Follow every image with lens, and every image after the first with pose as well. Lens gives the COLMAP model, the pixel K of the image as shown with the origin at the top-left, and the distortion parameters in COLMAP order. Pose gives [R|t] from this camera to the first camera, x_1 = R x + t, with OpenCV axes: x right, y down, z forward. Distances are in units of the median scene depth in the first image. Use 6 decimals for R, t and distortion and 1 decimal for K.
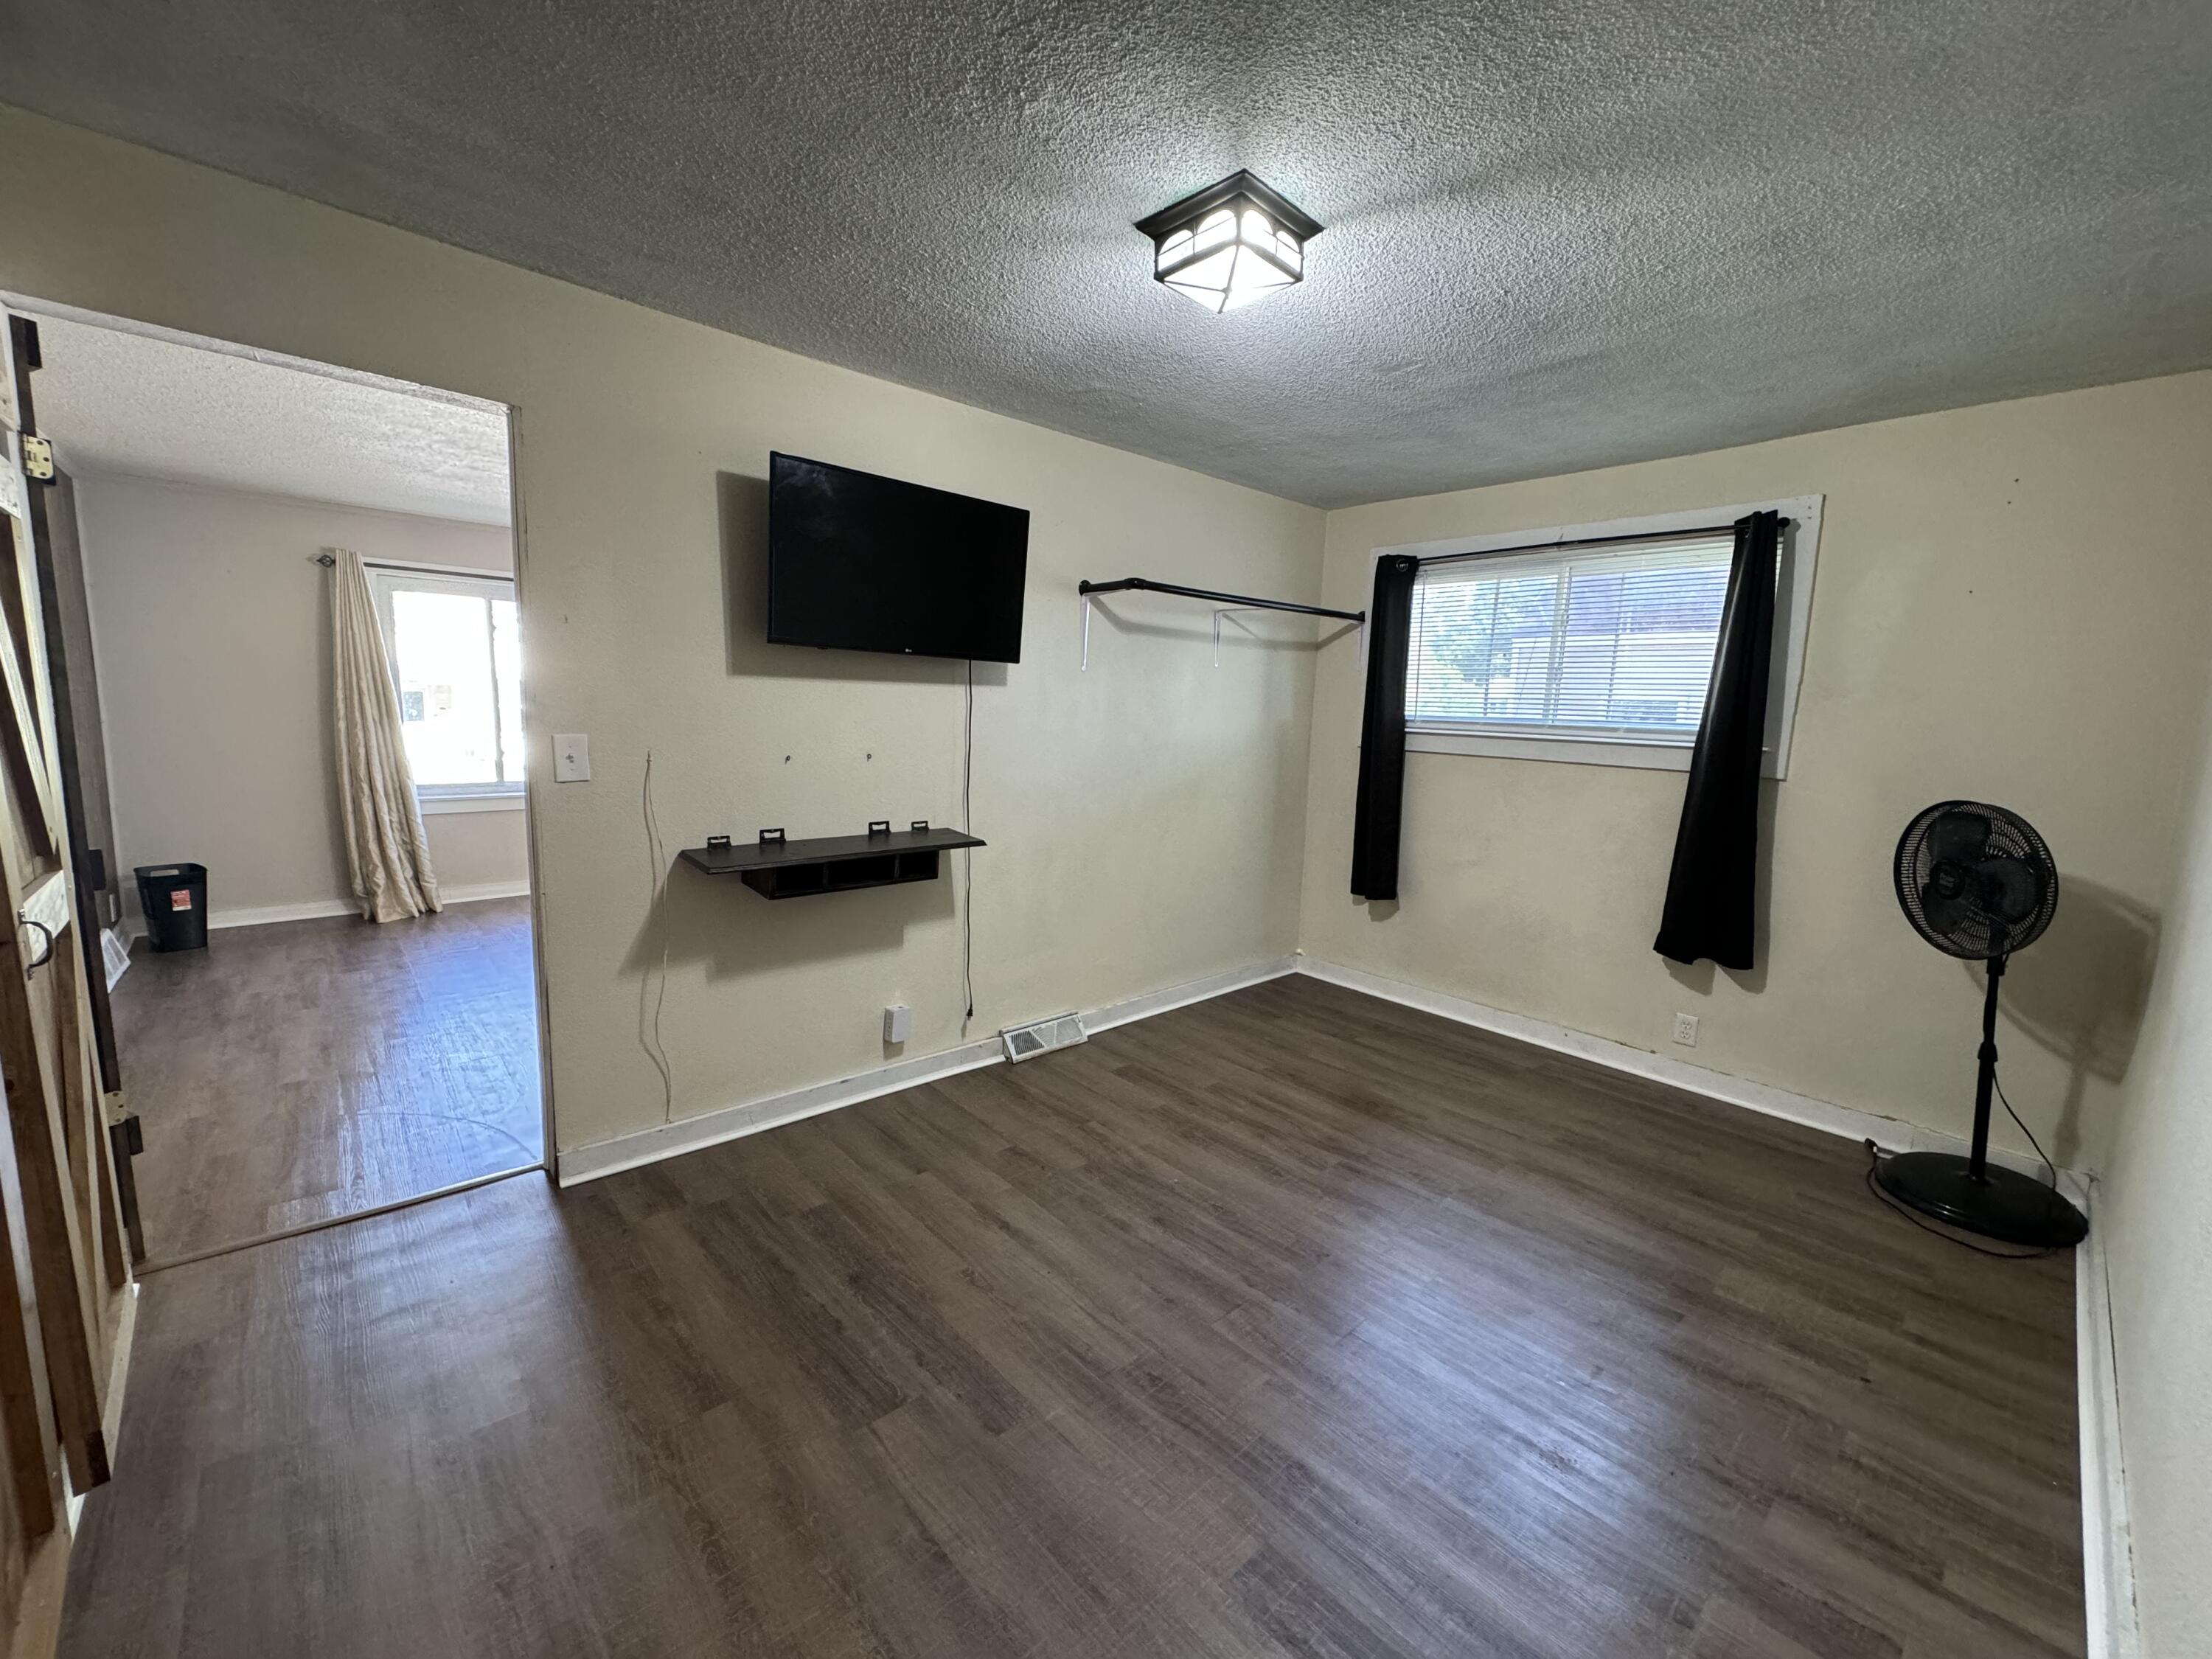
lens RADIAL K [[879.5, 0, 1096.5], [0, 879.5, 824.5], [0, 0, 1]] dist [-0.002896, 0.000092]
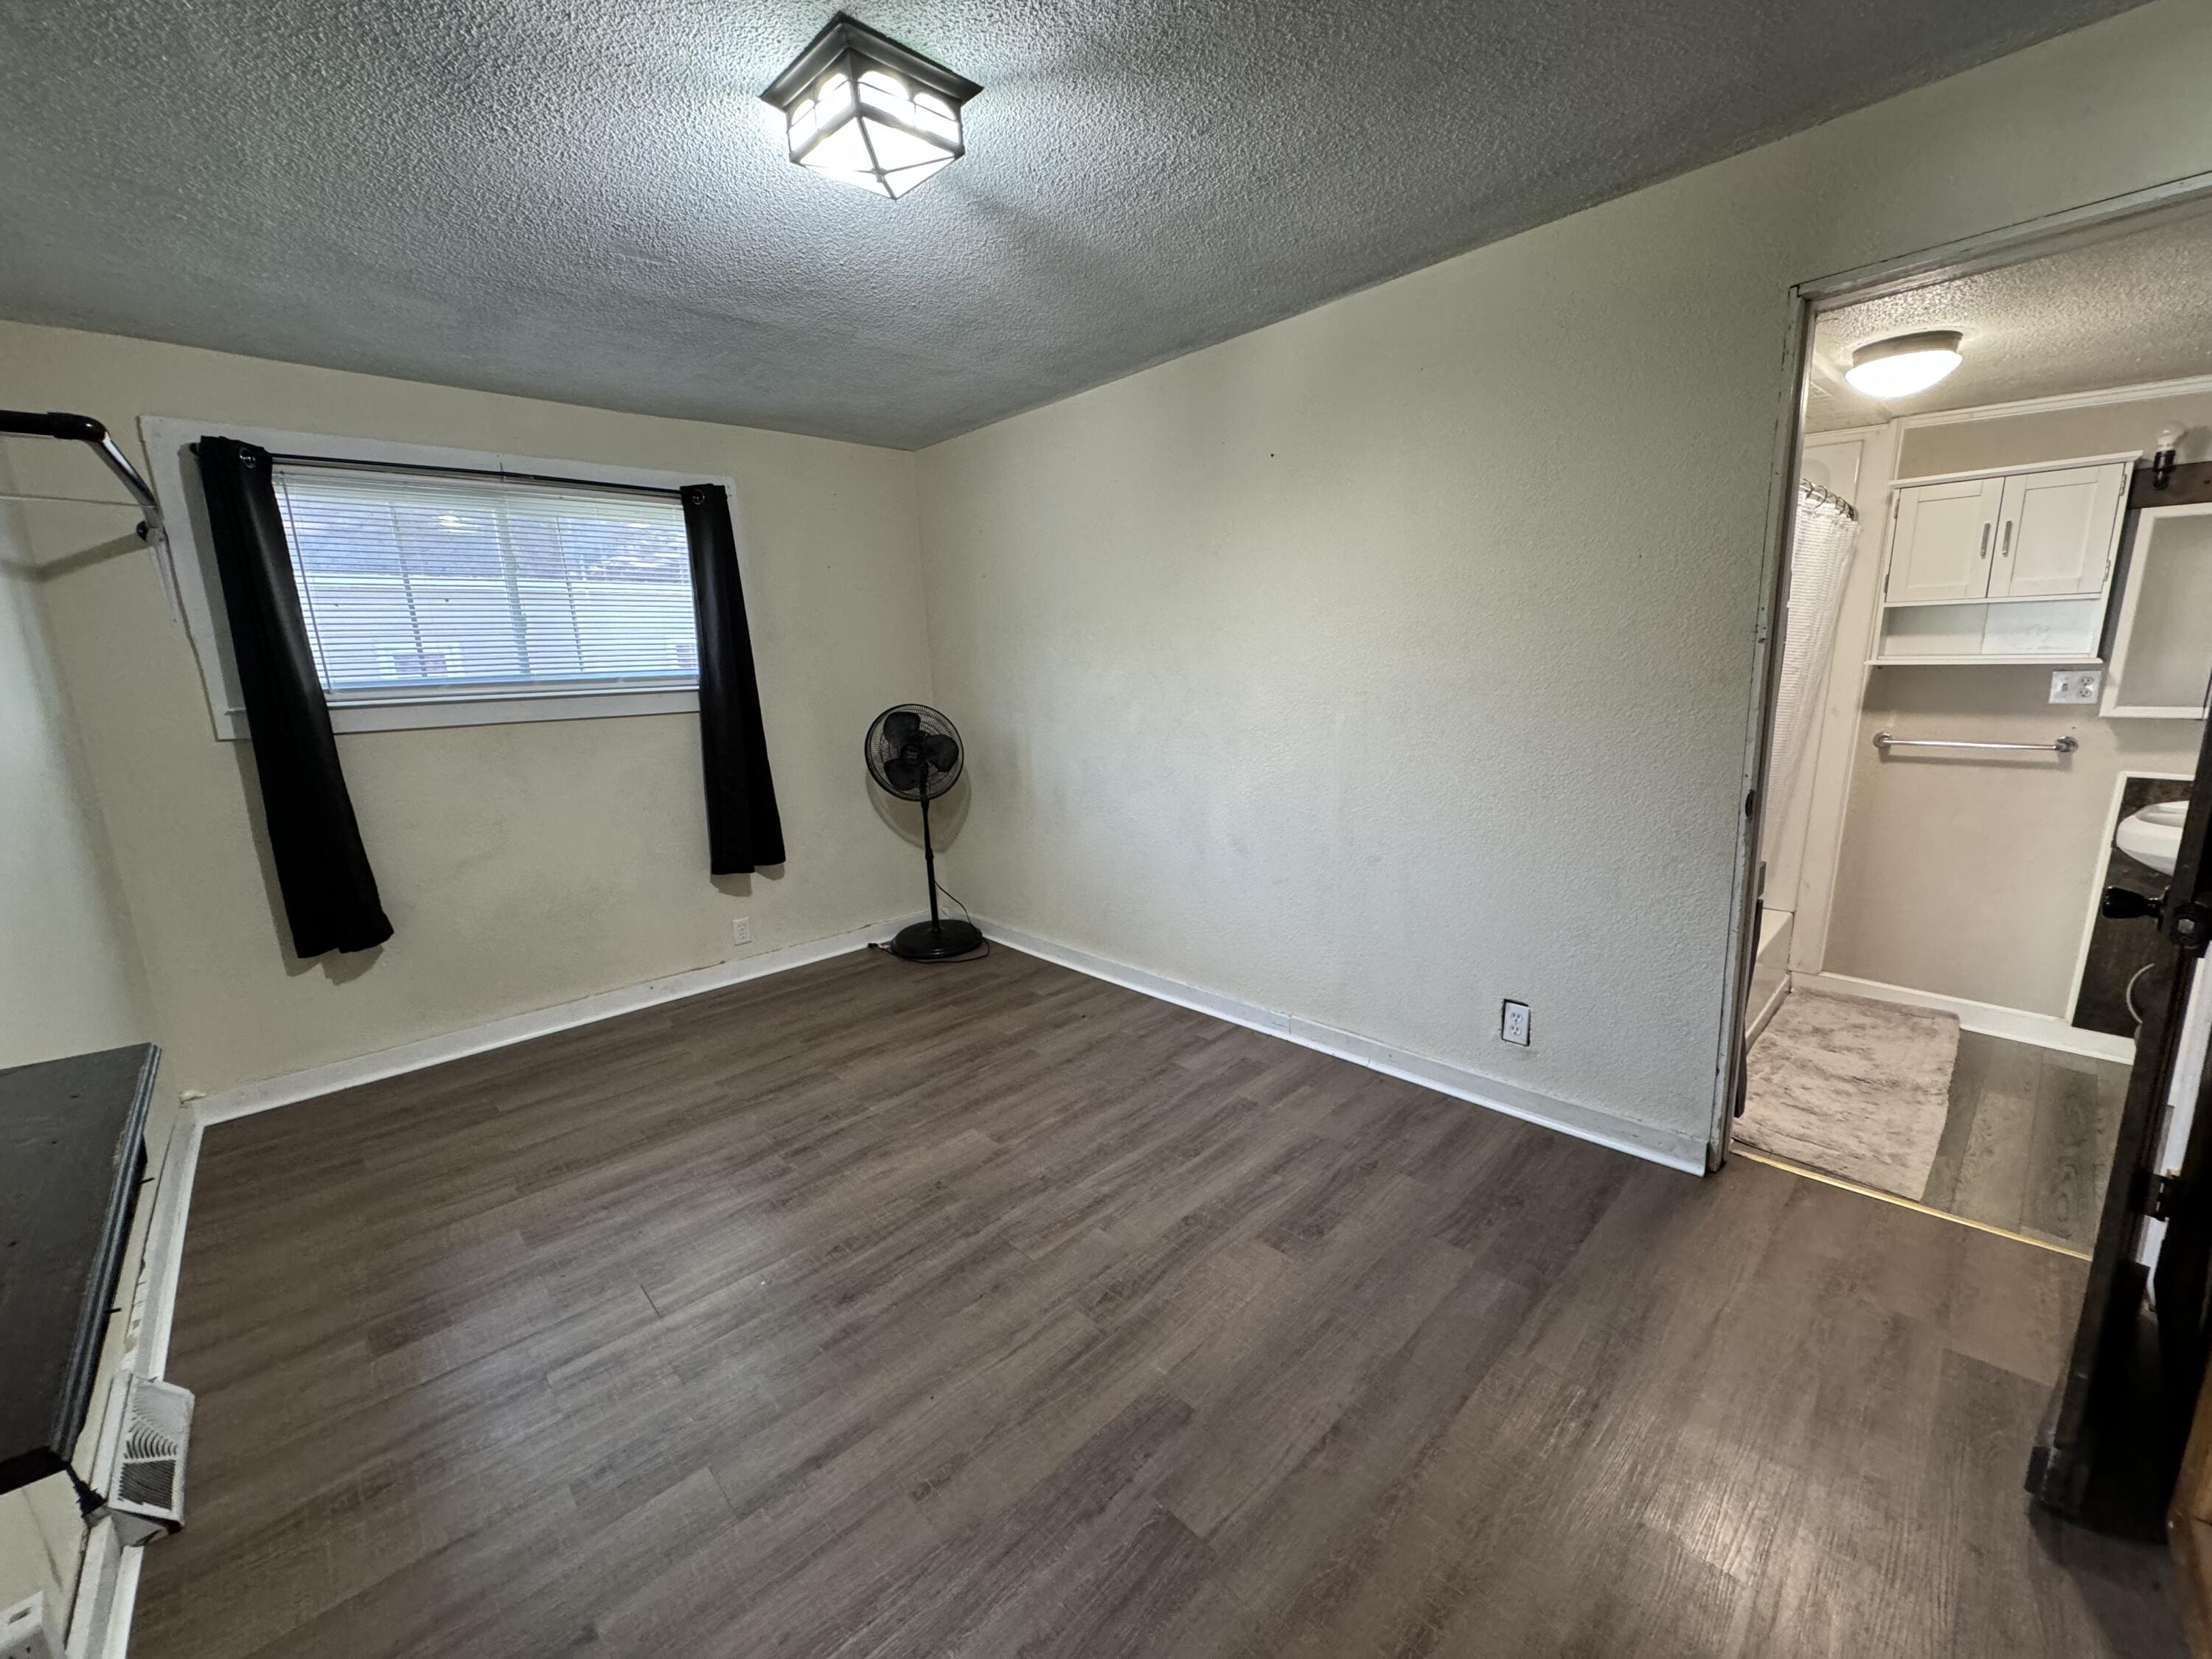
lens RADIAL K [[879.5, 0, 1113.3], [0, 879.5, 827.2], [0, 0, 1]] dist [-0.002896, 0.000092]
pose [[-0.034061, -0.226384, 0.973442, -0.460107], [0.167233, 0.958984, 0.228873, -0.085551], [-0.985329, 0.170587, 0.005195, 0.487134]]
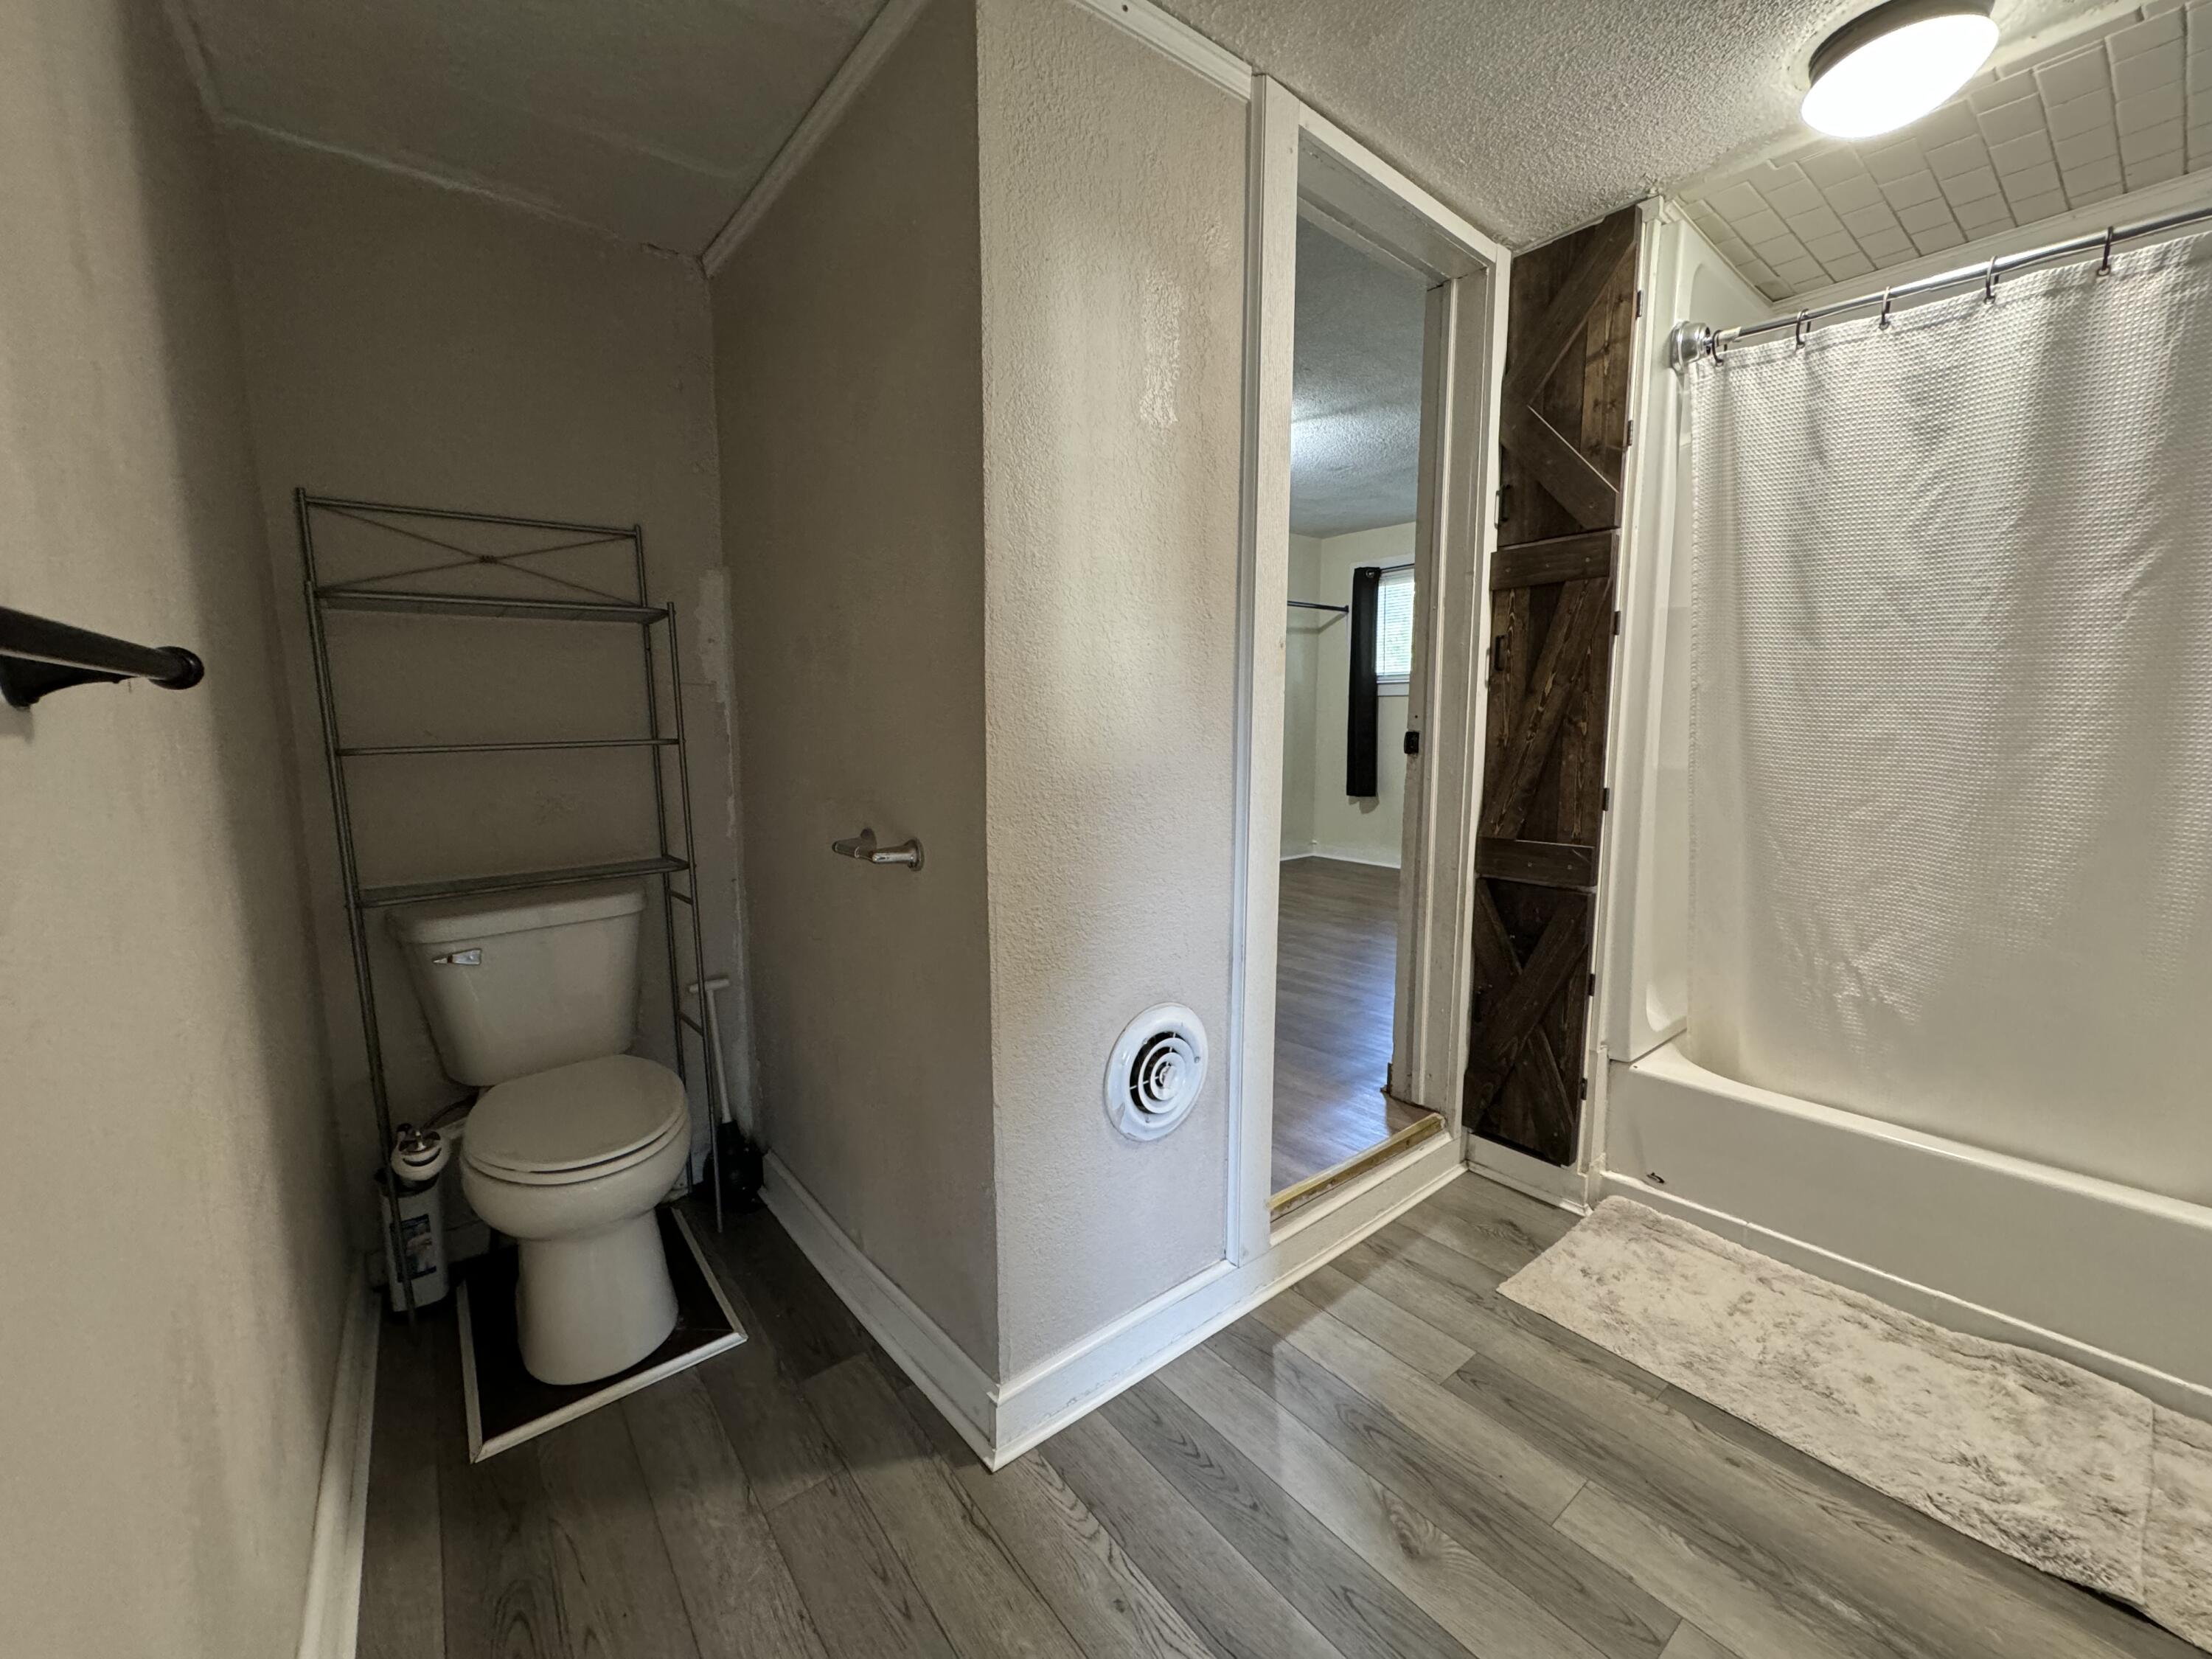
lens RADIAL K [[879.5, 0, 1105.1], [0, 879.5, 825.3], [0, 0, 1]] dist [-0.002896, 0.000092]
pose [[0.998661, -0.030857, -0.041513, -0.074138], [0.030105, 0.999373, -0.018631, 0.187455], [0.042062, 0.017356, 0.998964, -0.645299]]
